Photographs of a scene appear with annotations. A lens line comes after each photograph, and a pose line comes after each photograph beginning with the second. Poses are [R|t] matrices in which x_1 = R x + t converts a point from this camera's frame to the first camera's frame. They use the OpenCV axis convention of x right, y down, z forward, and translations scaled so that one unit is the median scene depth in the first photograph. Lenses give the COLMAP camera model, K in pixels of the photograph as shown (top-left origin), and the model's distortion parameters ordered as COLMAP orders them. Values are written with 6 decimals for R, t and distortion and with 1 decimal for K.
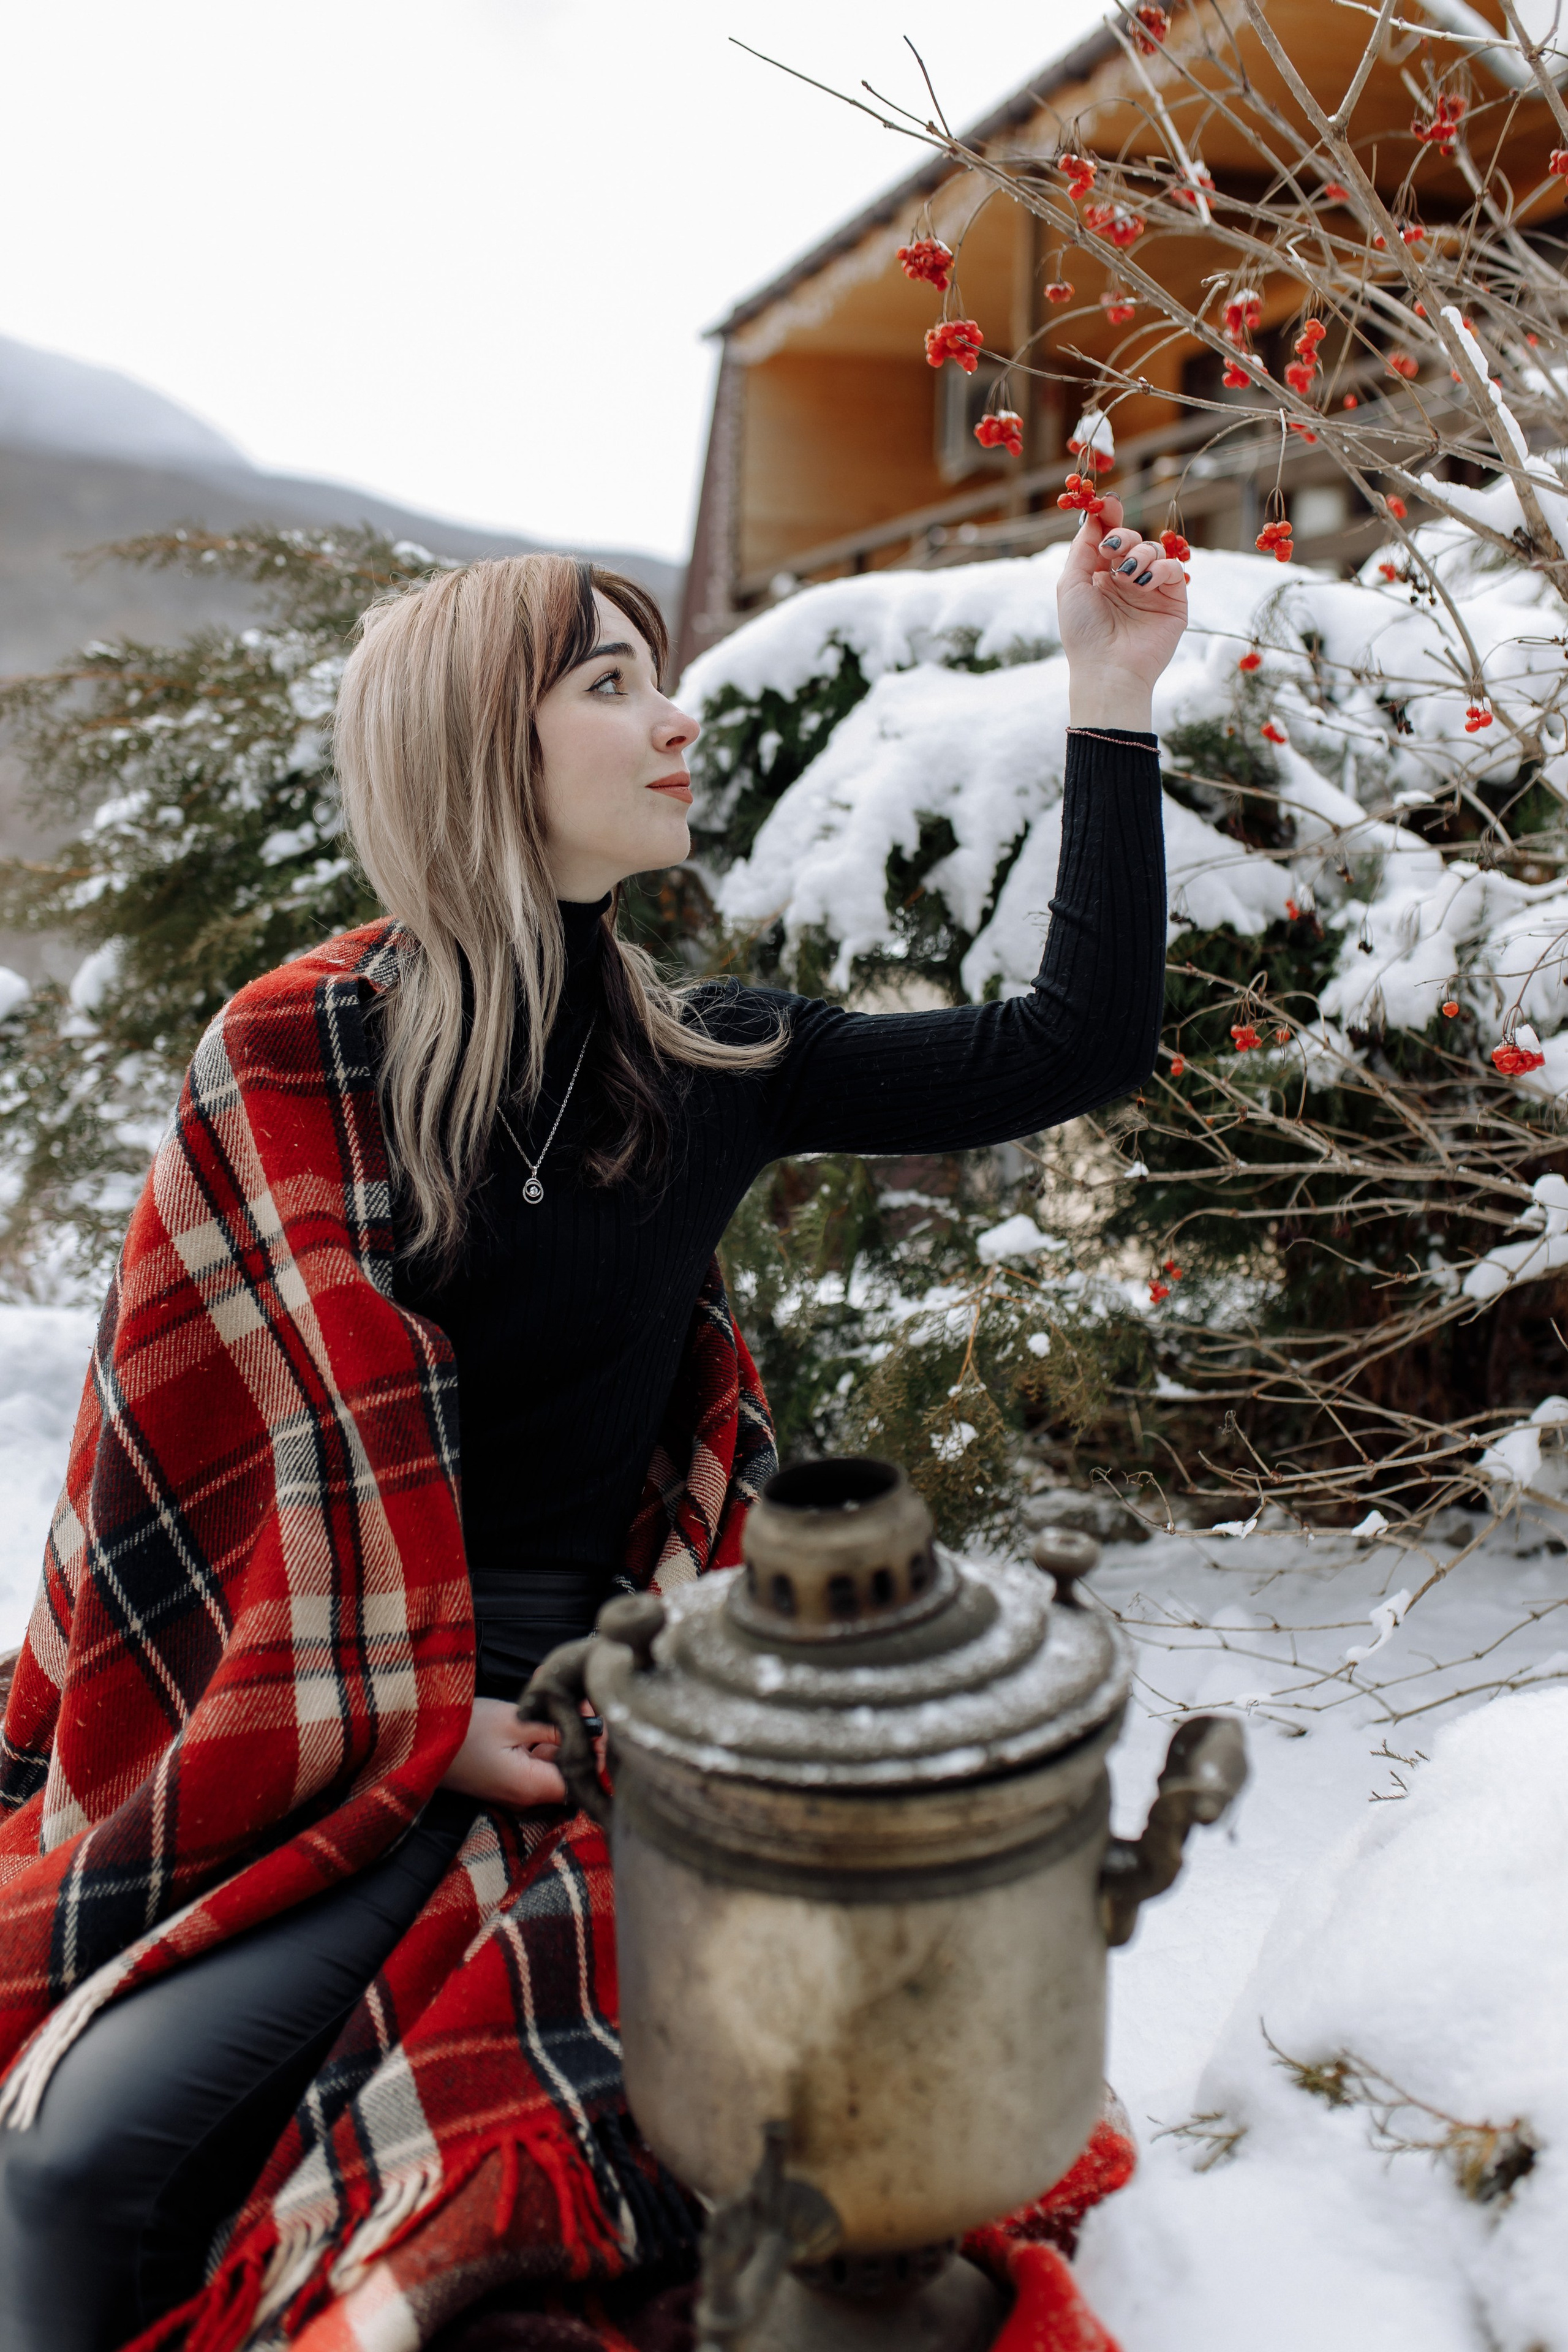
lens RADIAL K [[2243.9, 0, 796.7], [0, 2243.9, 1184.8], [0, 0, 1]] dist [-0.026038, 0.001876]
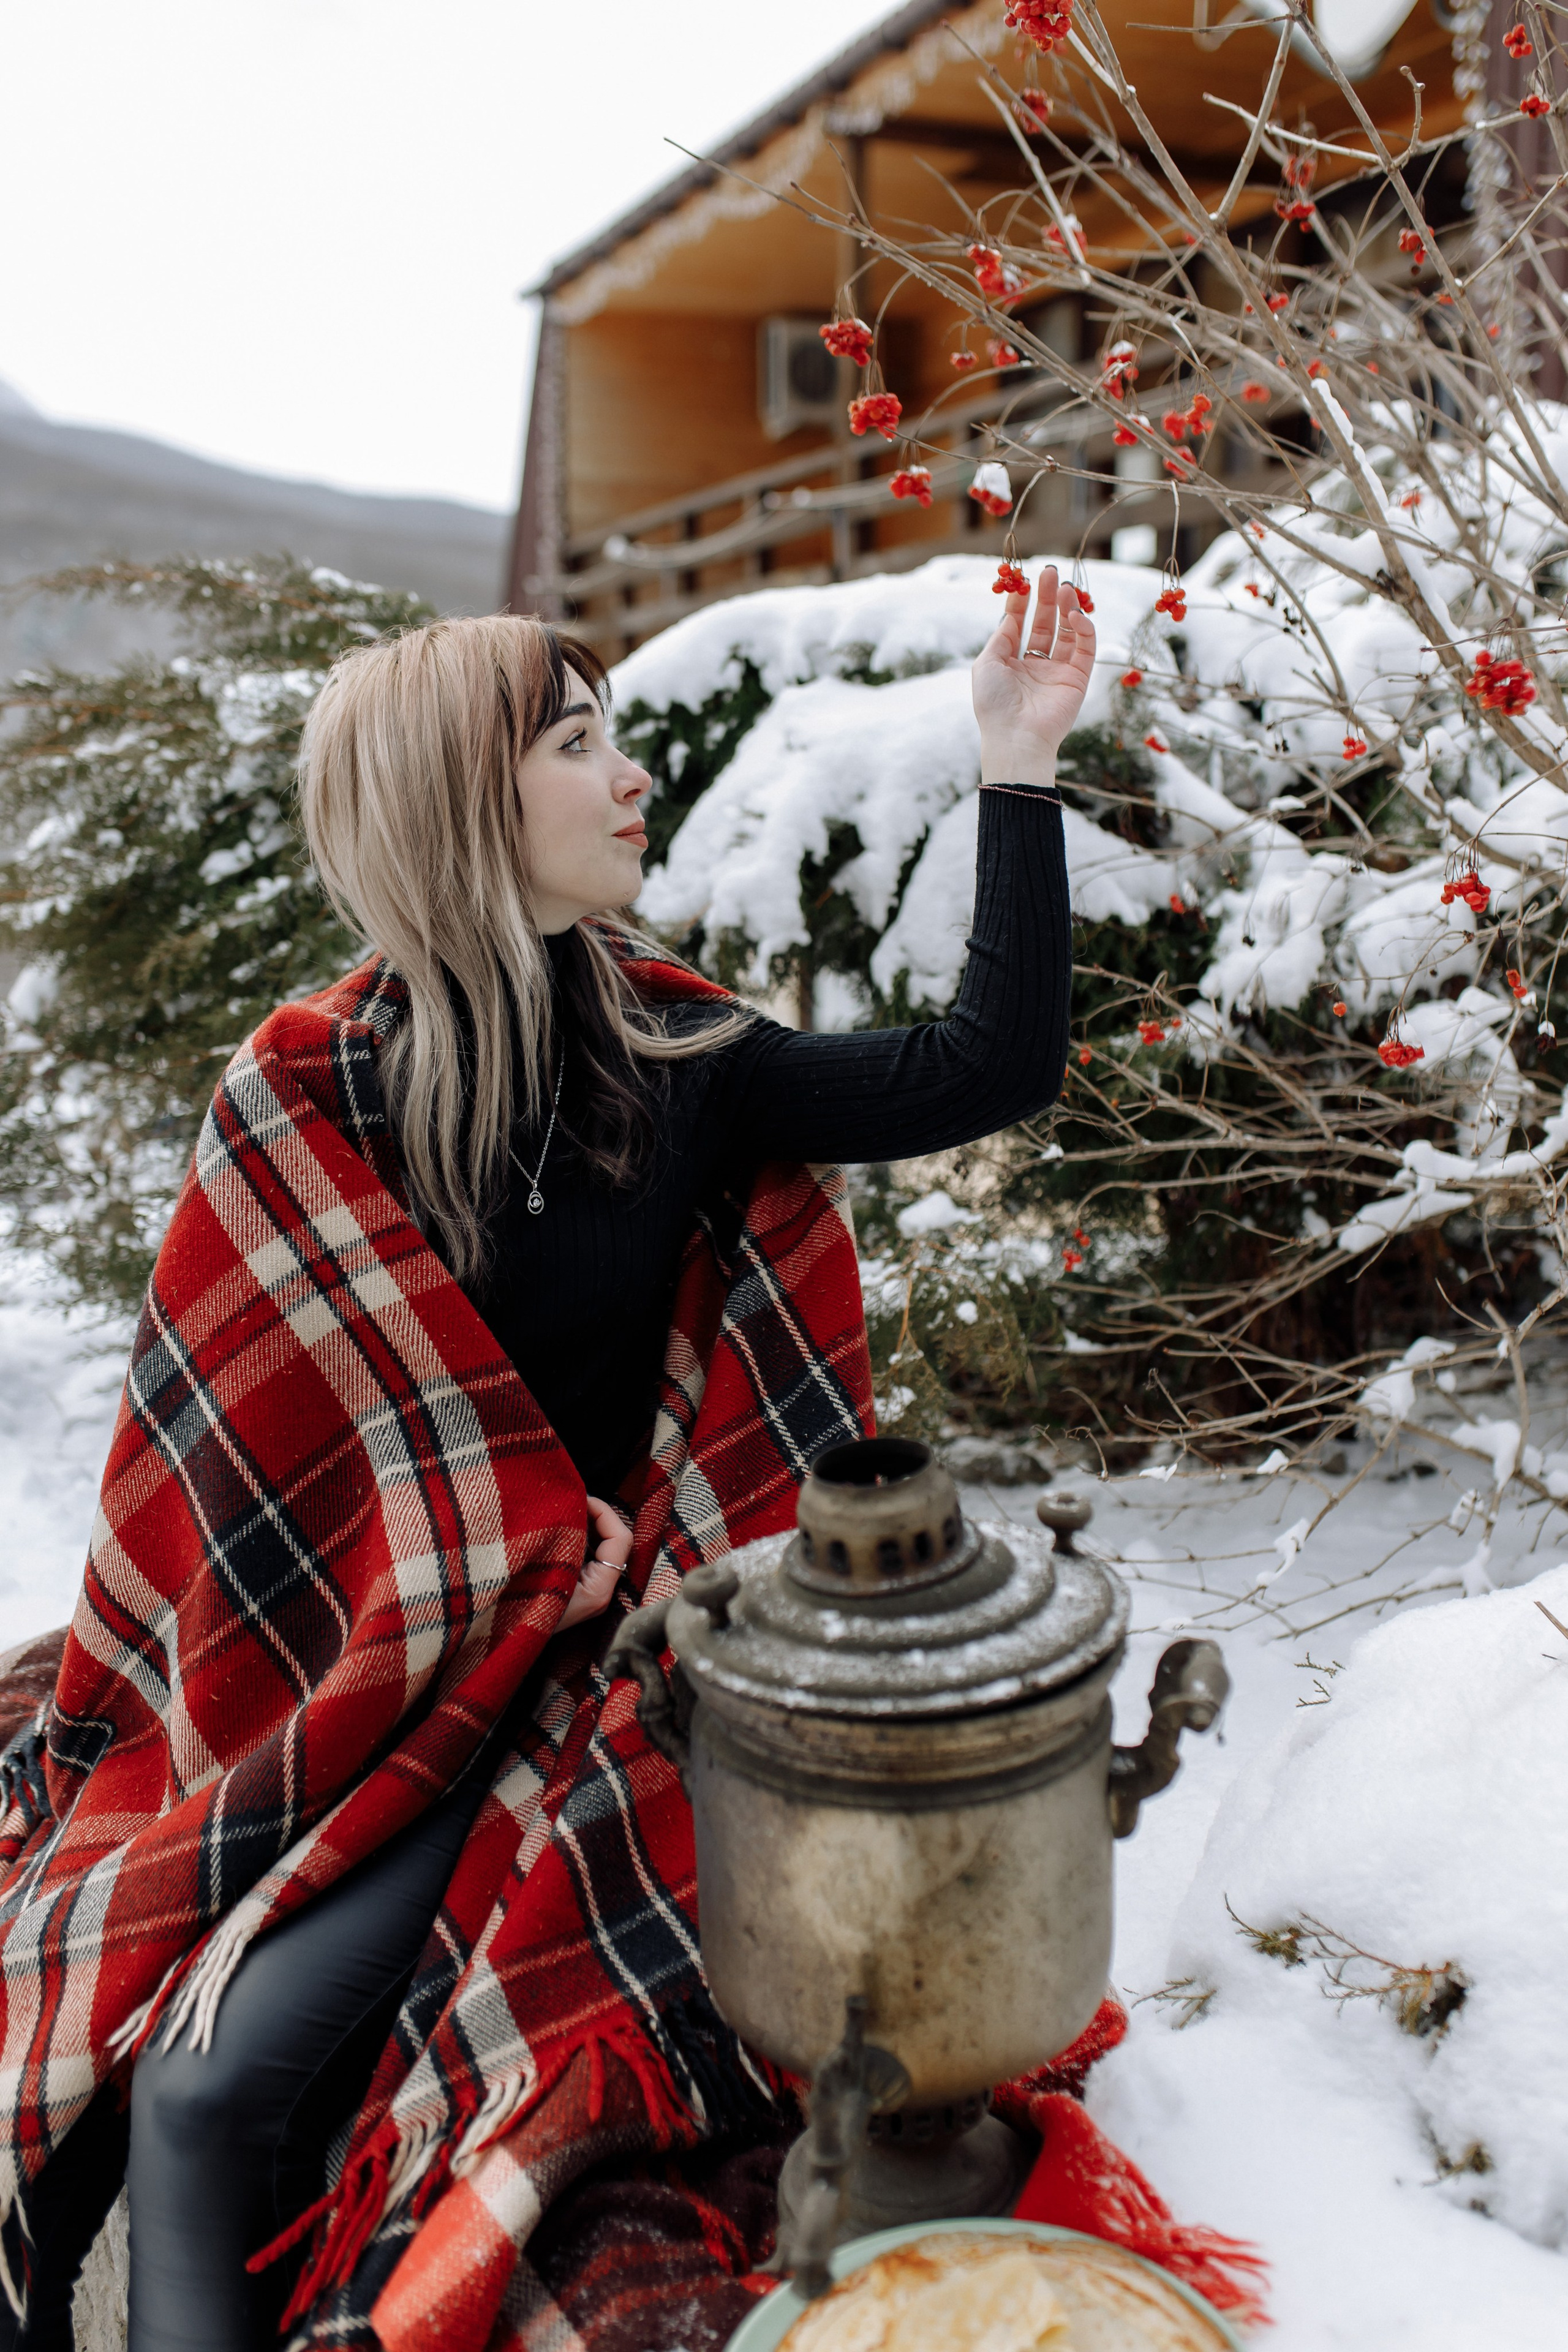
lens RADIAL K [[2243.9, 0, 796.7], [0, 2243.9, 1184.8], [0, 0, 1]] dist [-0.026038, 0.001876]
pose [[0.996521, -0.038650, 0.073839, -0.046119], [0.036832, 0.998988, 0.025832, -0.019441], [-0.074763, -0.023022, 0.996936, -0.074583]]
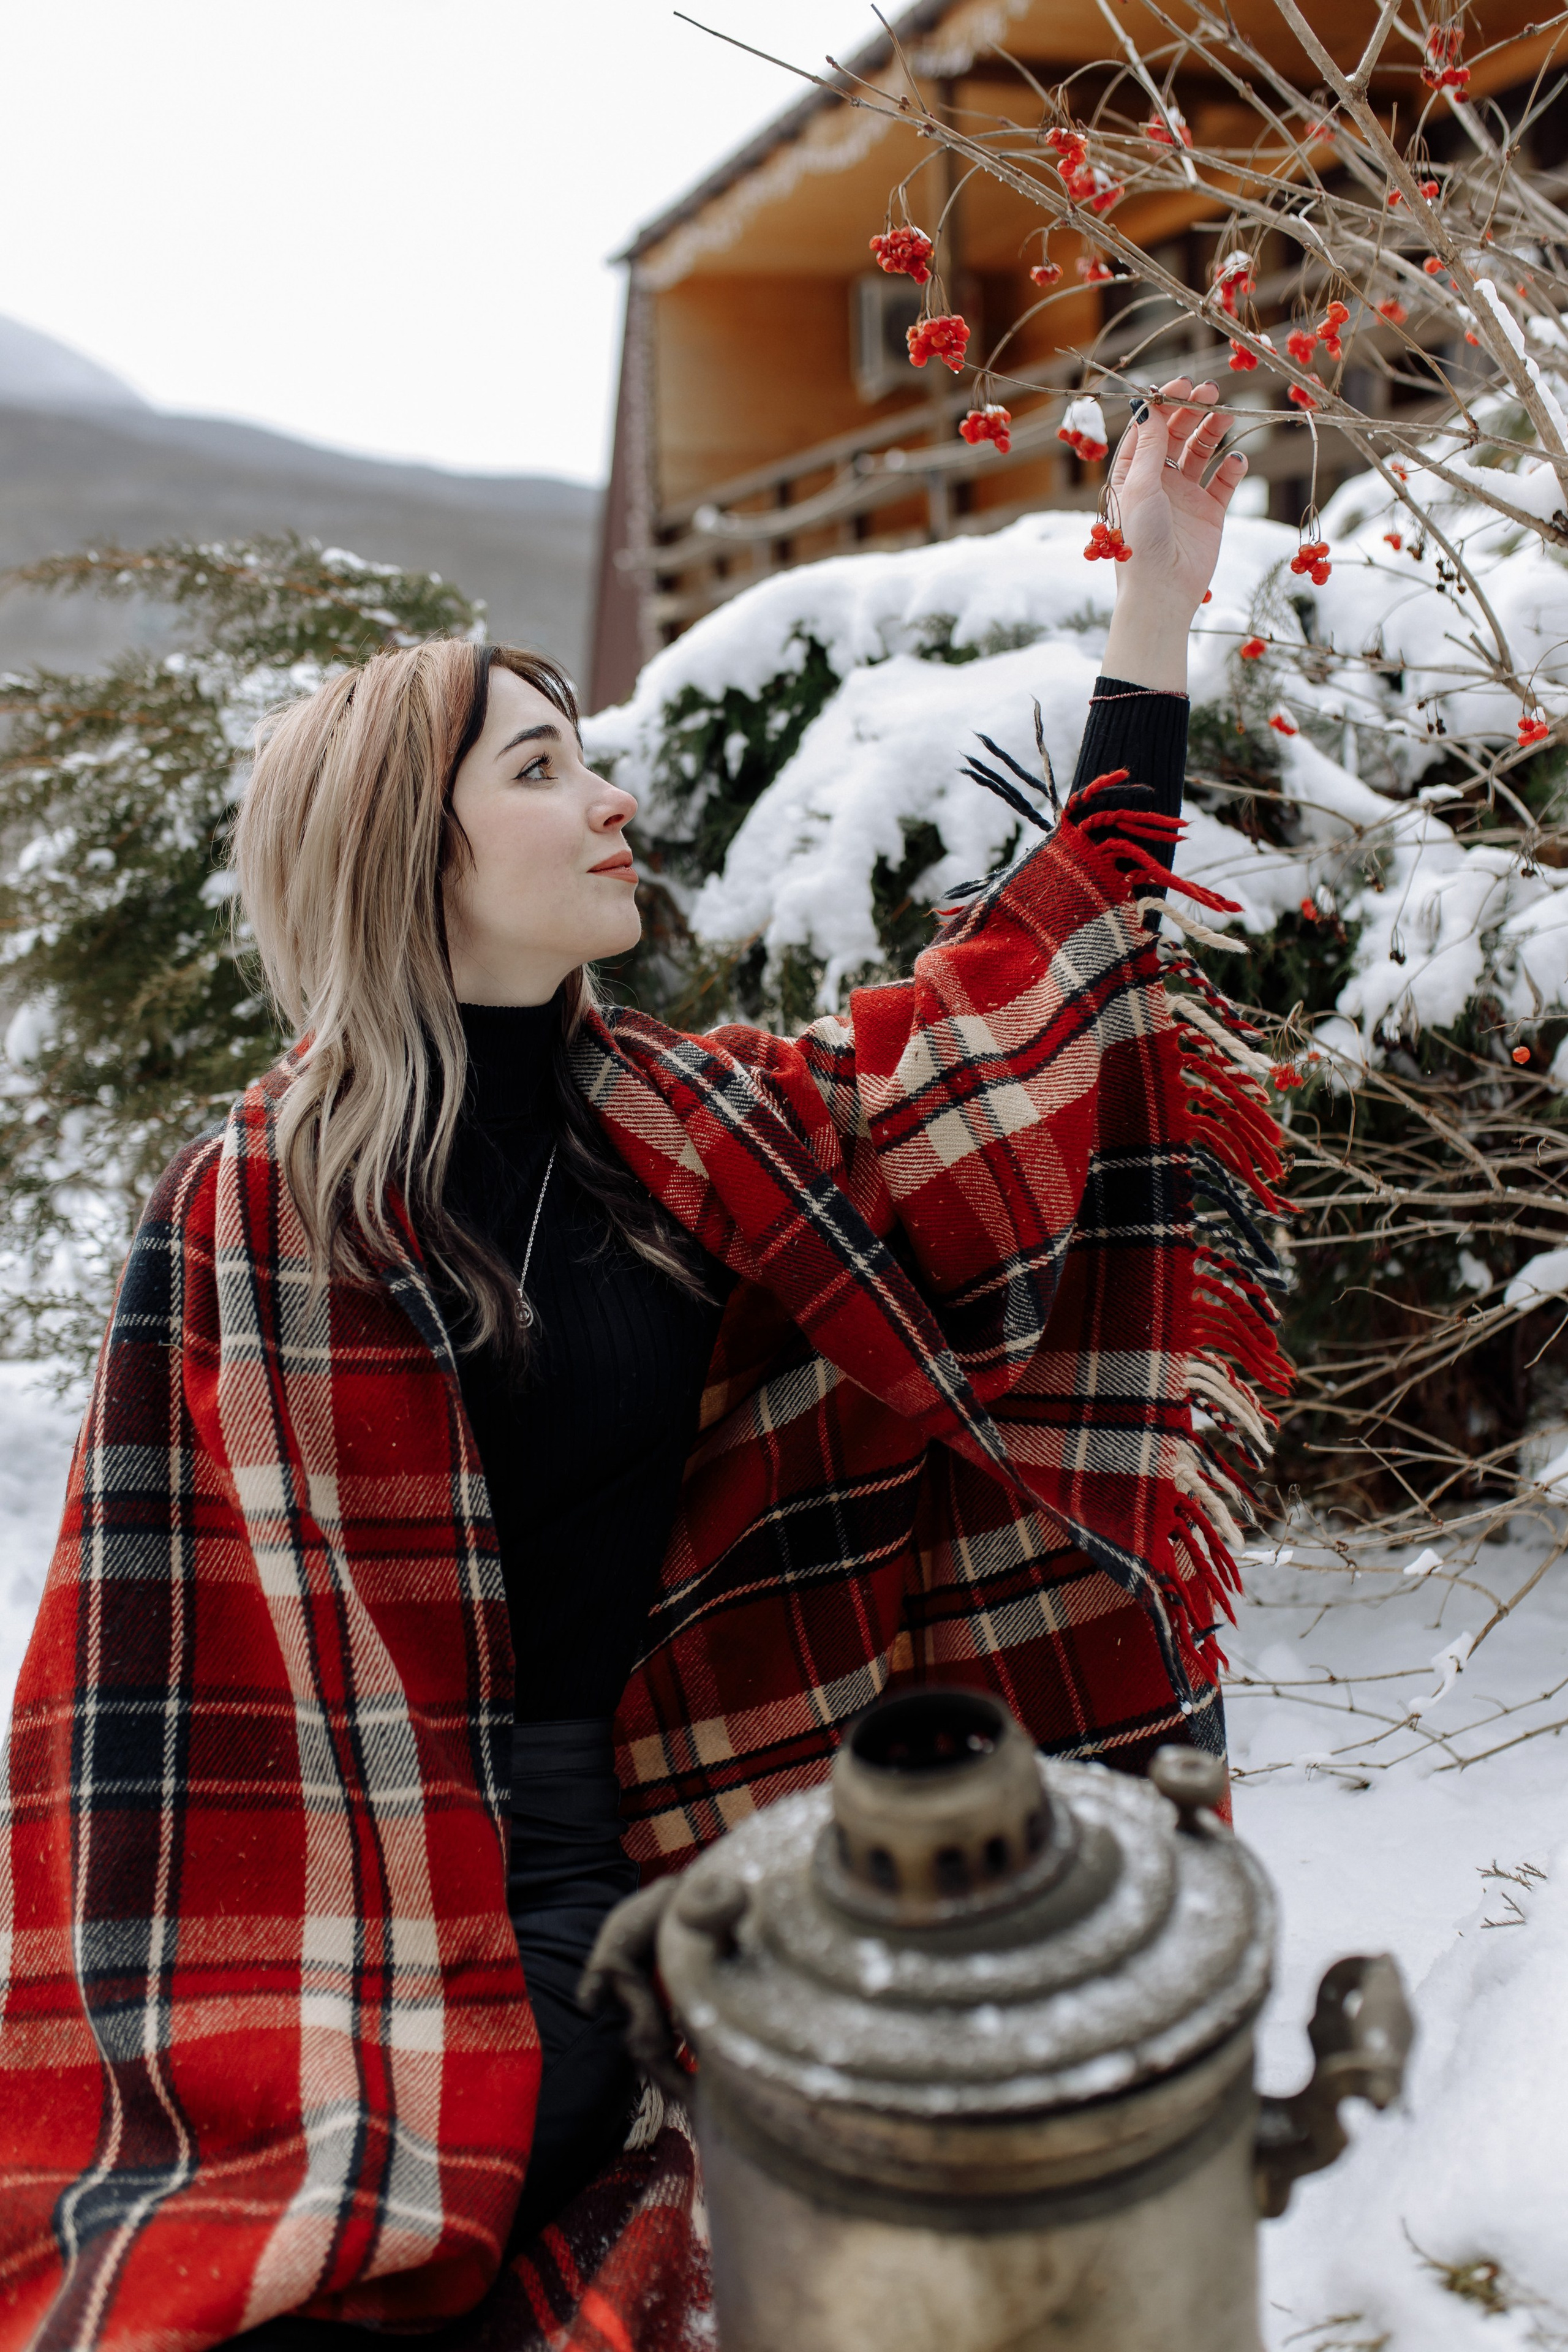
lens RADIAL K [[2244.8, 0, 797.1], [0, 2244.8, 1183.1], [0, 0, 1]] dist [-0.026796, 0.005009]
pose [[0.998205, -0.055708, 0.021980, -0.018746], [0.054896, 0.997844, 0.035973, -0.050428], [-0.023937, -0.034701, 0.999111, 0.057739]]
